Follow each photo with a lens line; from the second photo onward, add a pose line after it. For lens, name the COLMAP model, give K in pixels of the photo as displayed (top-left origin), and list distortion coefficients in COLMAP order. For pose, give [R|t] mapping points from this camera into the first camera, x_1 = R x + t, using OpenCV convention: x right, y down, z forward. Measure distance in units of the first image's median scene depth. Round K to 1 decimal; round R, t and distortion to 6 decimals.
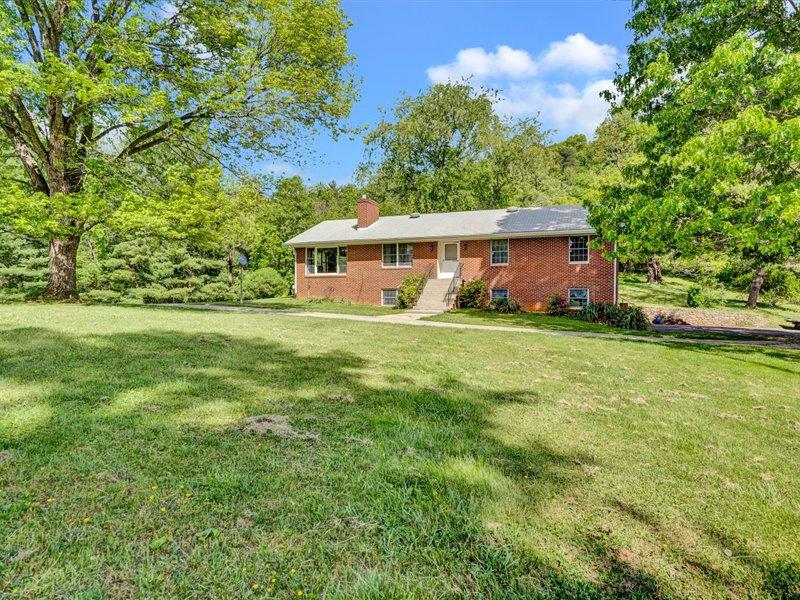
lens RADIAL K [[390.9, 0, 412.7], [0, 390.9, 296.4], [0, 0, 1]] dist [0.015991, -0.000840]
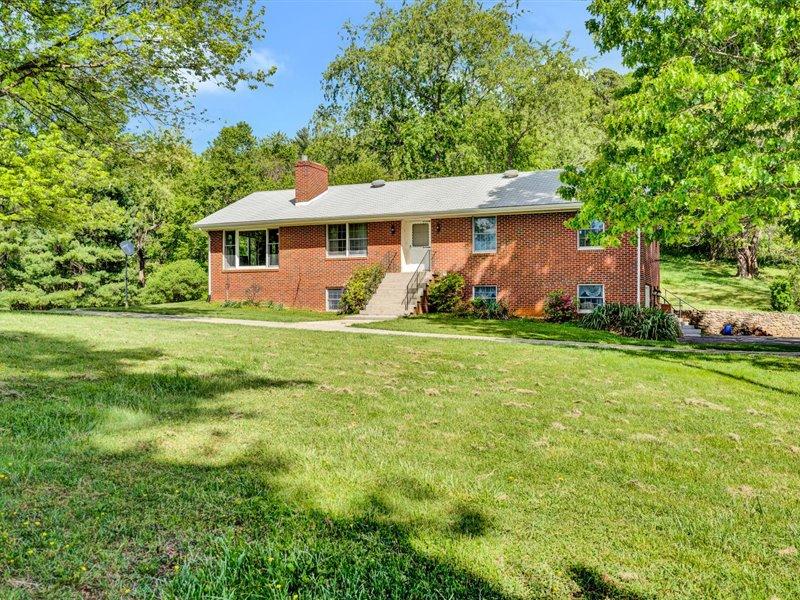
lens RADIAL K [[579.8, 0, 400.5], [0, 579.8, 294.6], [0, 0, 1]] dist [0.024569, -0.004559]
pose [[0.999832, -0.007394, -0.016772, 0.063414], [0.007221, 0.999920, -0.010352, 0.005075], [0.016847, 0.010229, 0.999806, -0.049310]]
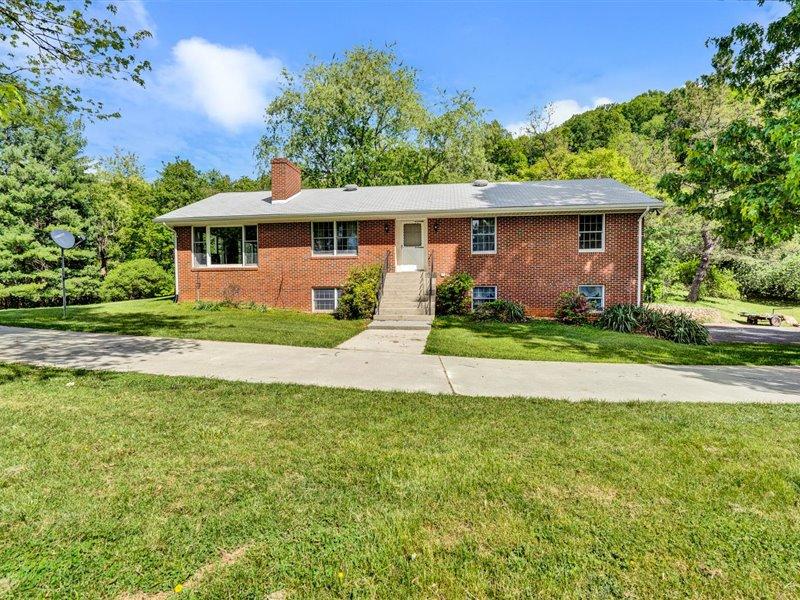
lens RADIAL K [[390.9, 0, 406.4], [0, 390.9, 299.7], [0, 0, 1]] dist [0.015991, -0.000840]
pose [[0.976069, -0.017442, 0.216759, -0.057645], [0.011845, 0.999563, 0.027093, -0.011990], [-0.217137, -0.023877, 0.975849, 0.242698]]
